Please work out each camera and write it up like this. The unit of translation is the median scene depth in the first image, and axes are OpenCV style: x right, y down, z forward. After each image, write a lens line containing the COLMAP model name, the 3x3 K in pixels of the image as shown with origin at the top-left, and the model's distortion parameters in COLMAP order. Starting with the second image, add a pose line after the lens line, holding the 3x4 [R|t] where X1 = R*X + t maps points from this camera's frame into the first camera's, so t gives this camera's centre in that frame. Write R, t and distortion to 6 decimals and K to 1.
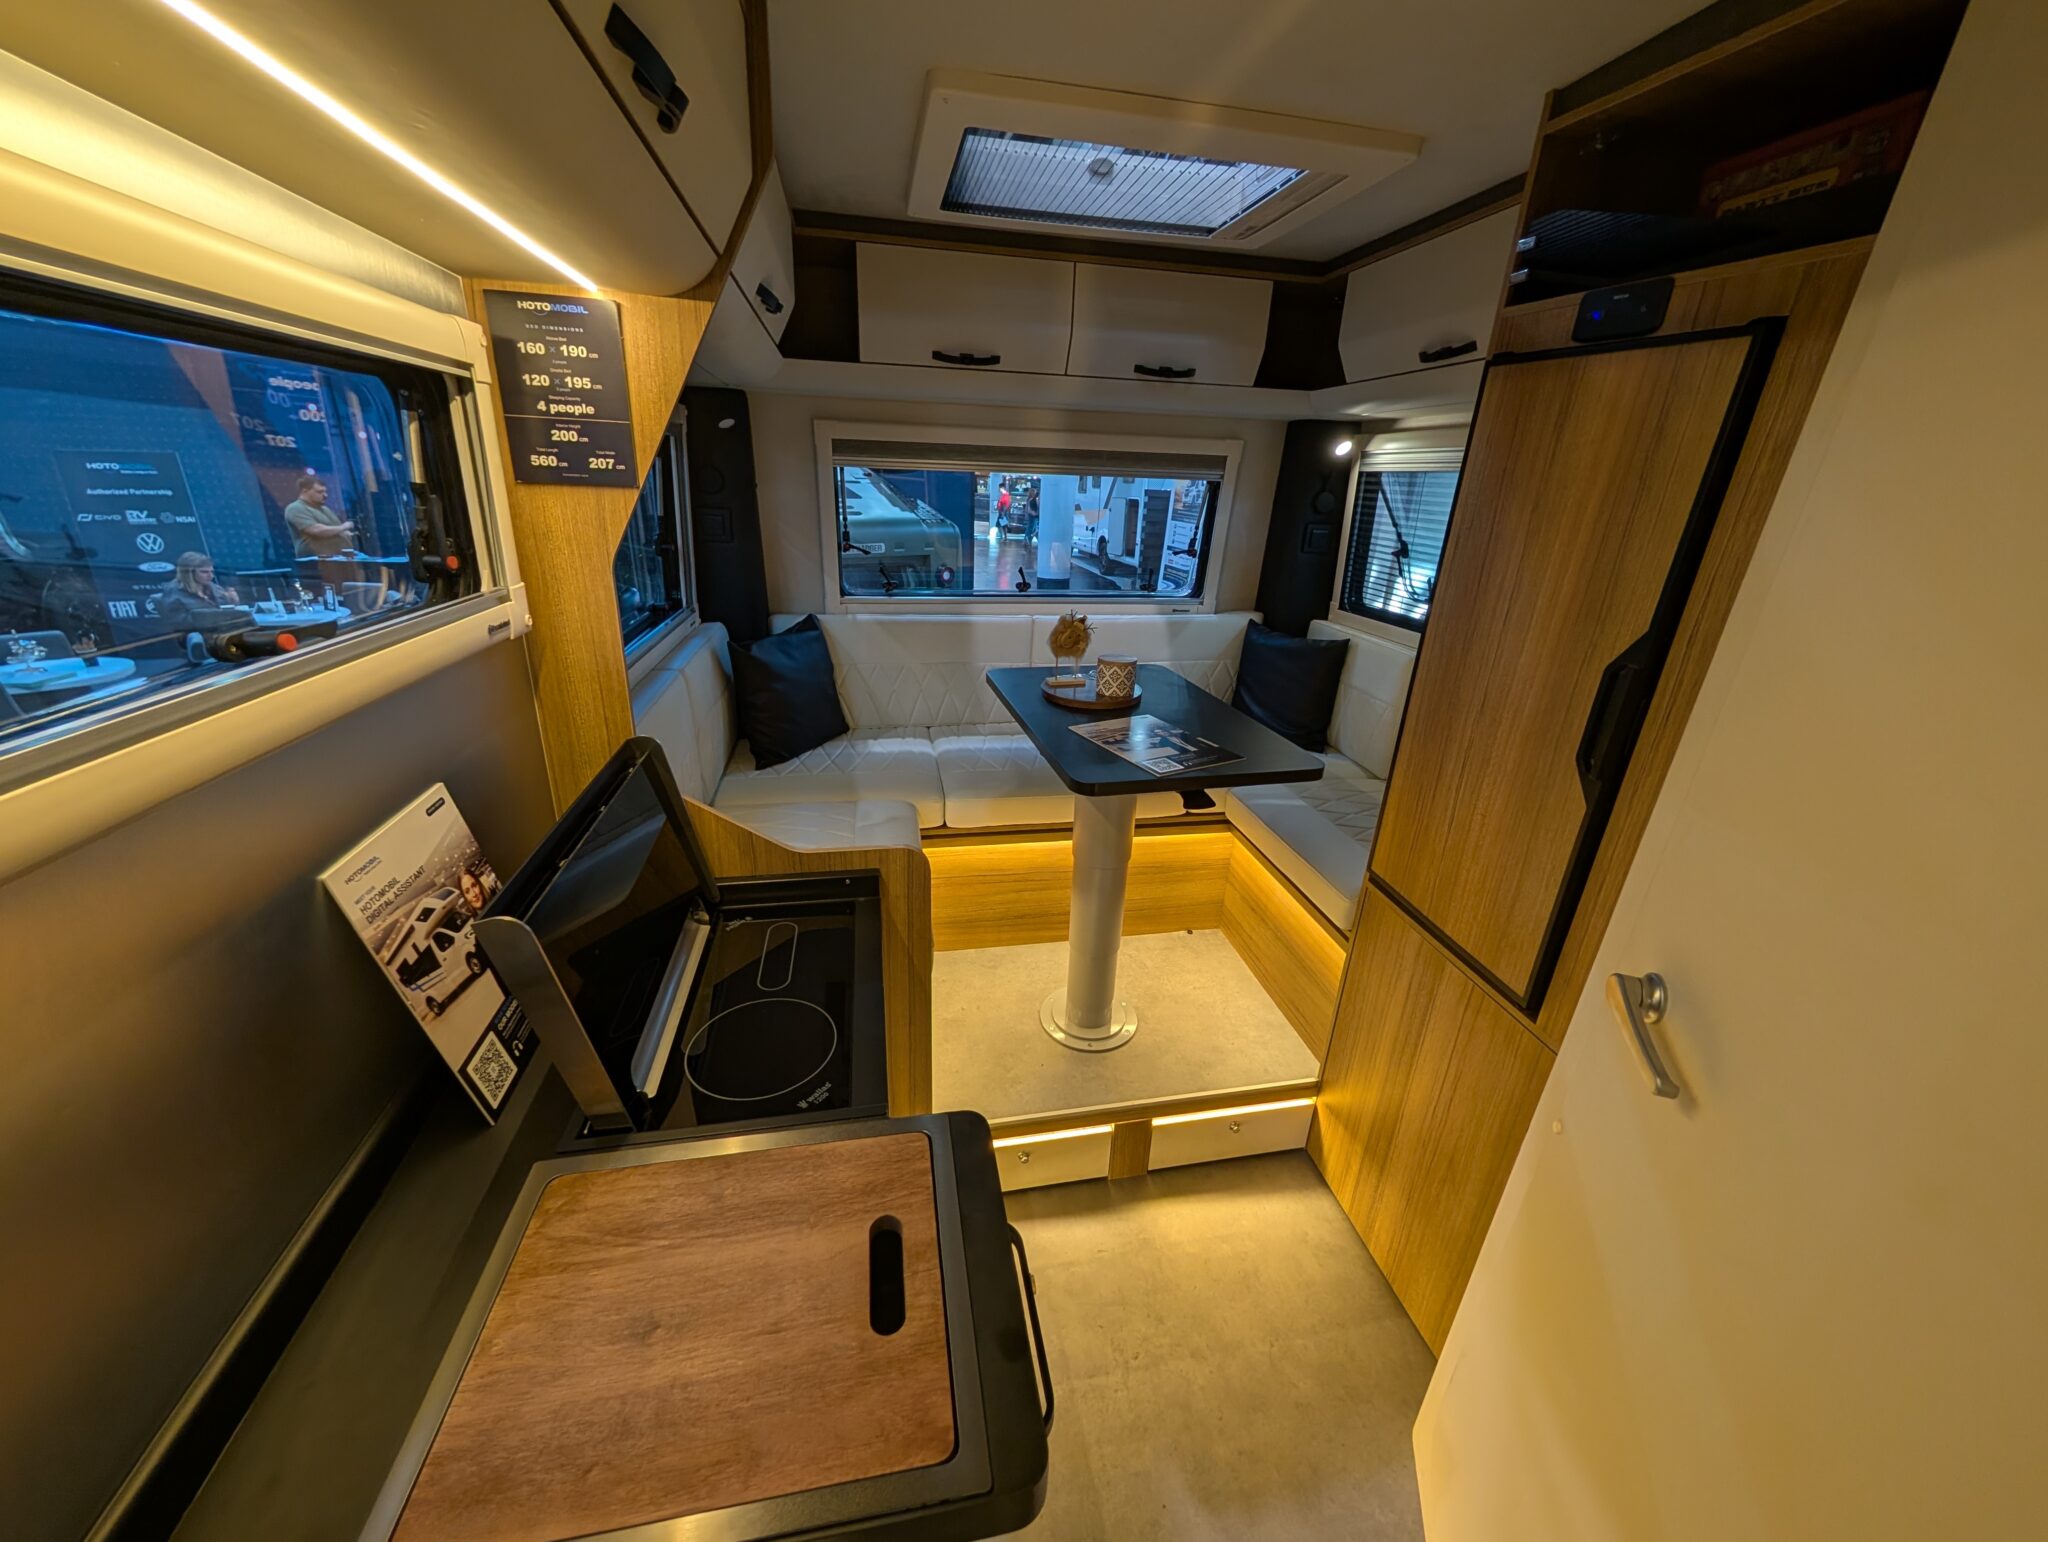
lens RADIAL K [[776.7, 0, 1022.3], [0, 776.7, 766.9], [0, 0, 1]] dist [-0.000657, 0.000299]
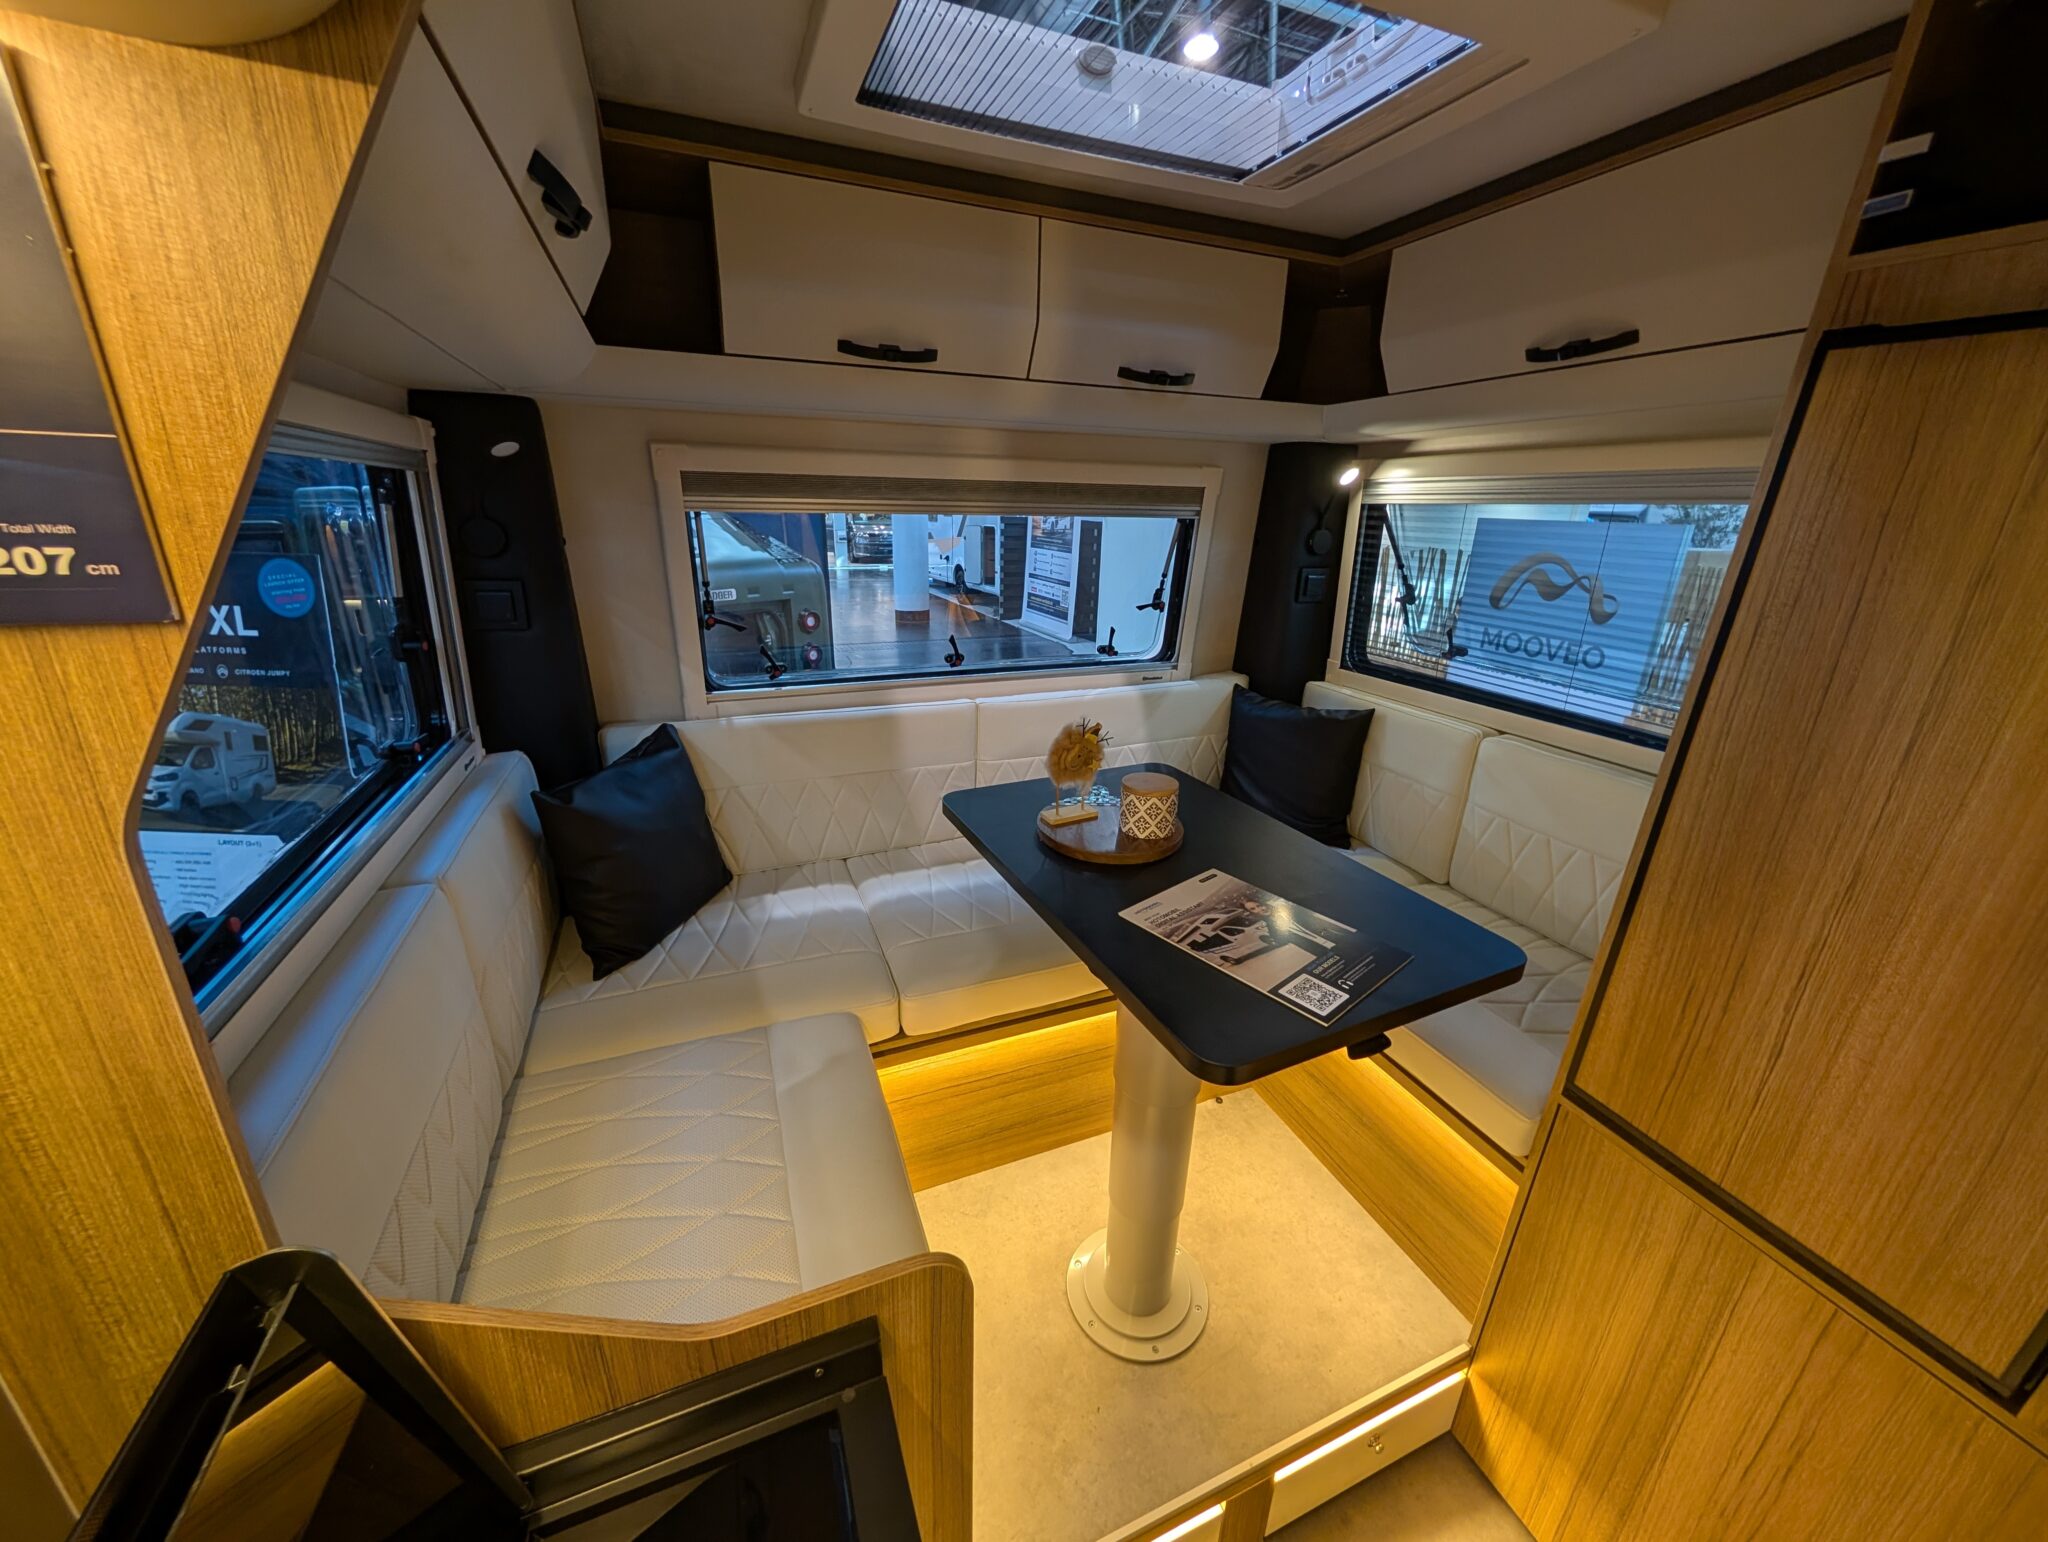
lens RADIAL K [[775.8, 0, 1024.3], [0, 775.8, 765.1], [0, 0, 1]] dist [0.000379, -0.000285]
pose [[0.980305, -0.078068, 0.181404, -0.105704], [0.083720, 0.996208, -0.023698, -0.141290], [-0.178866, 0.038418, 0.983123, 0.326667]]
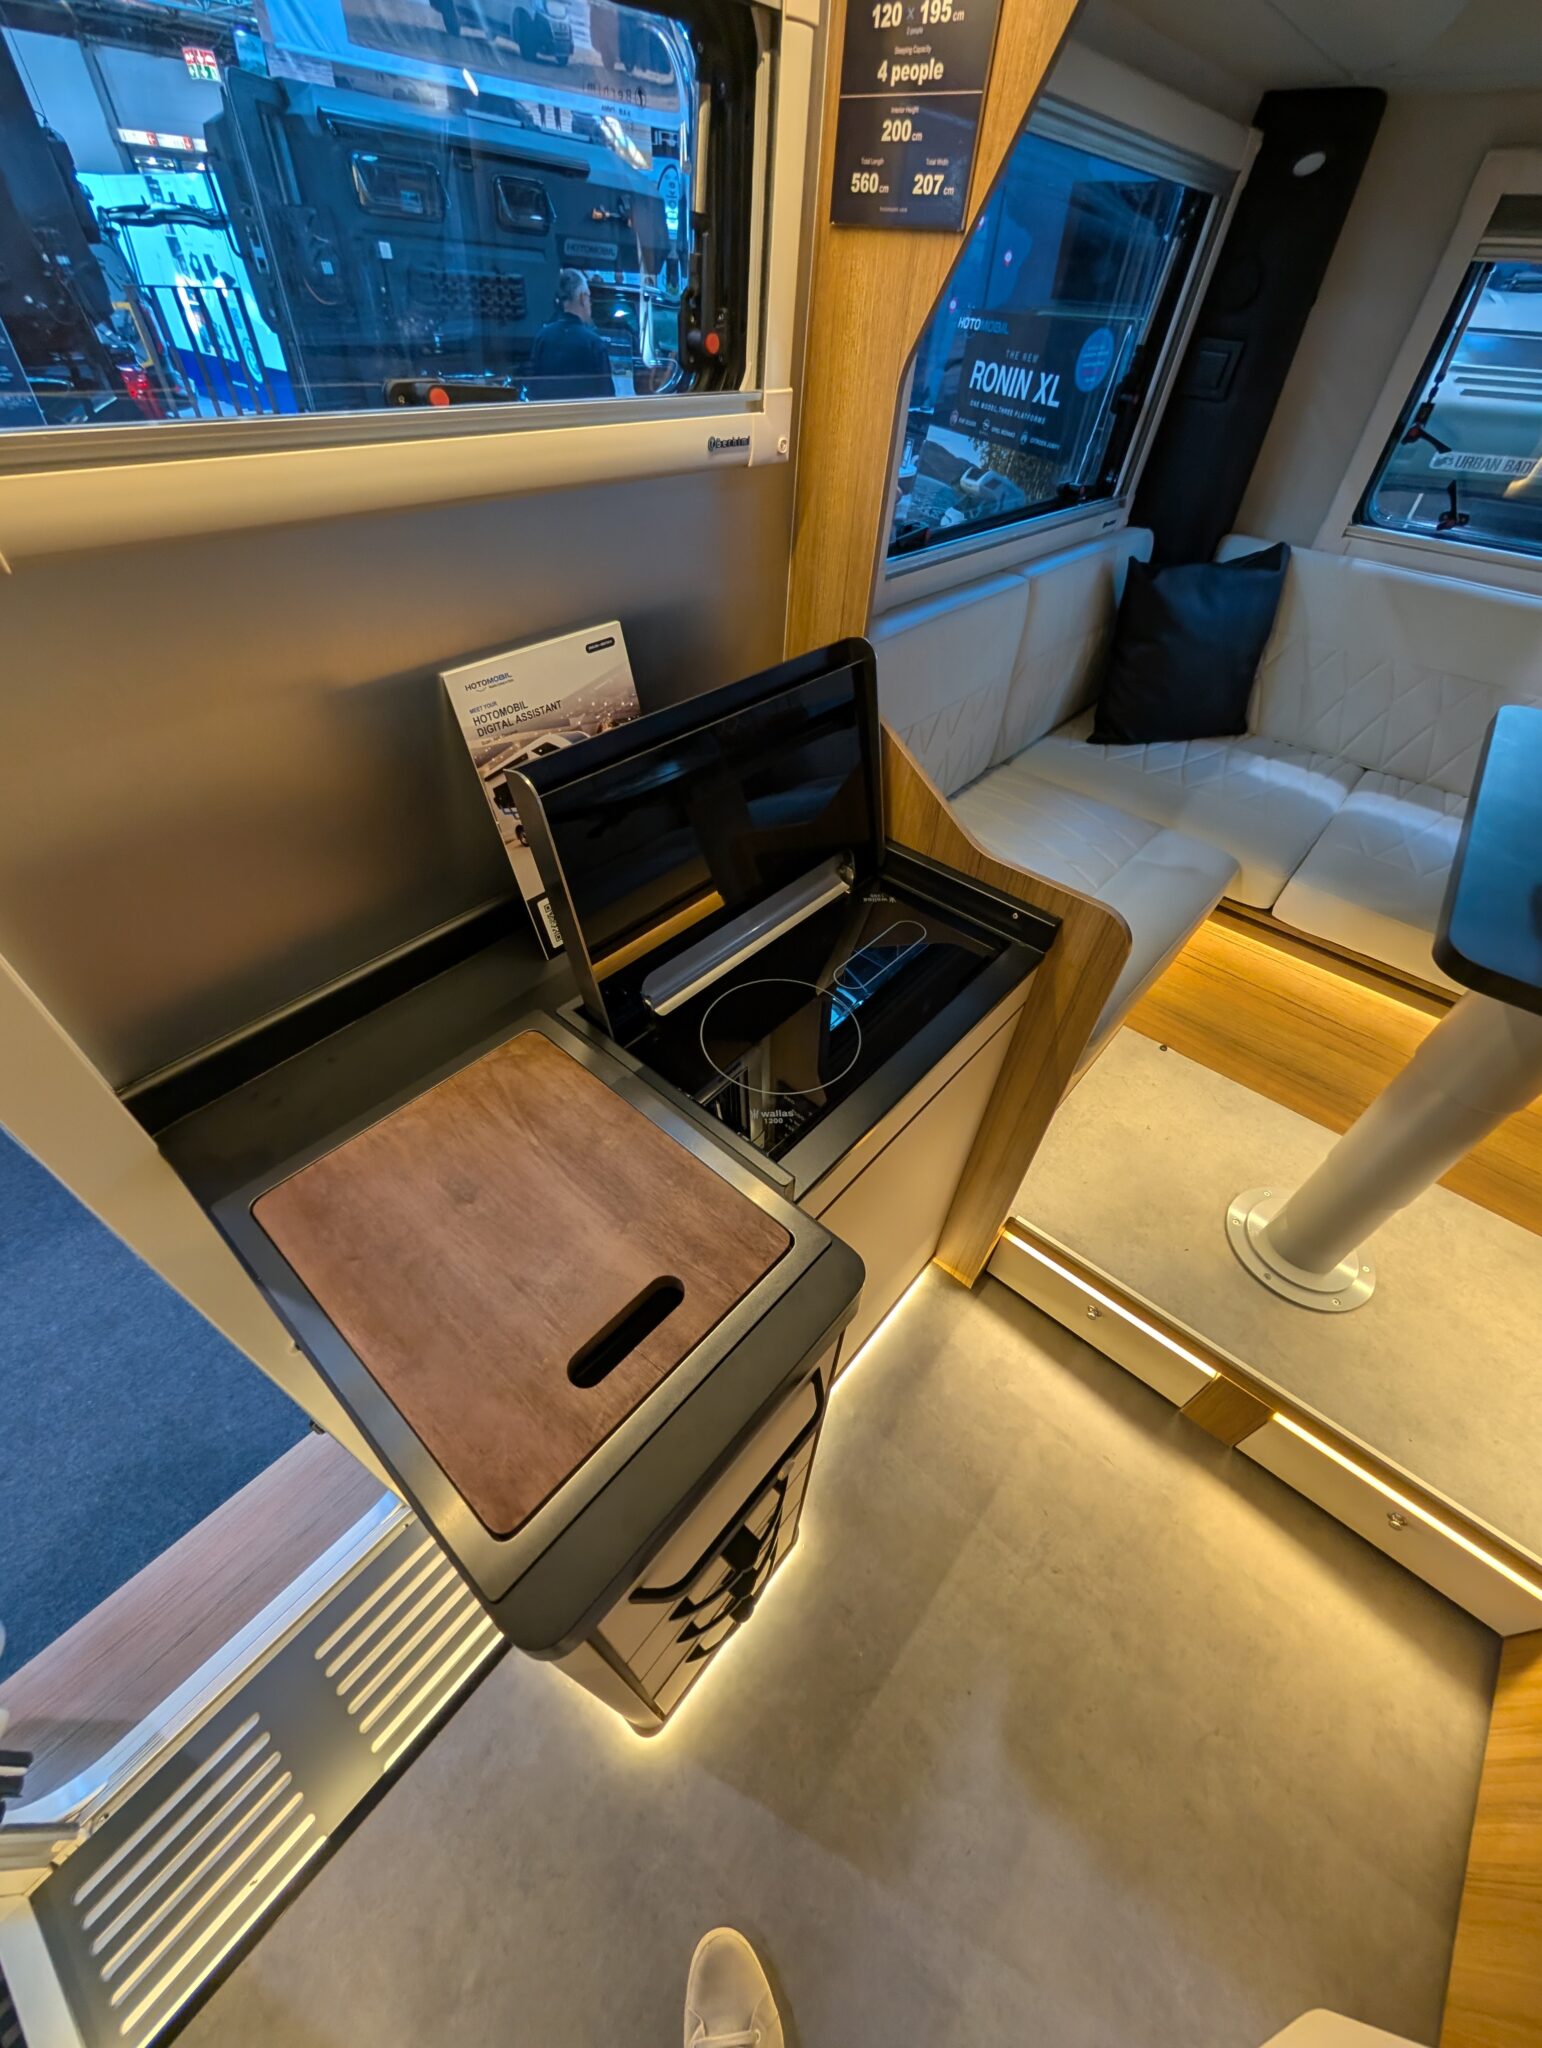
lens RADIAL K [[776.7, 0, 771.0], [0, 776.7, 1024.0], [0, 0, 1]] dist [-0.000657, 0.000299]
pose [[0.616912, 0.546414, -0.566438, 0.081184], [-0.305727, 0.829570, 0.467273, -0.032874], [0.725224, -0.115091, 0.678825, 0.195300]]
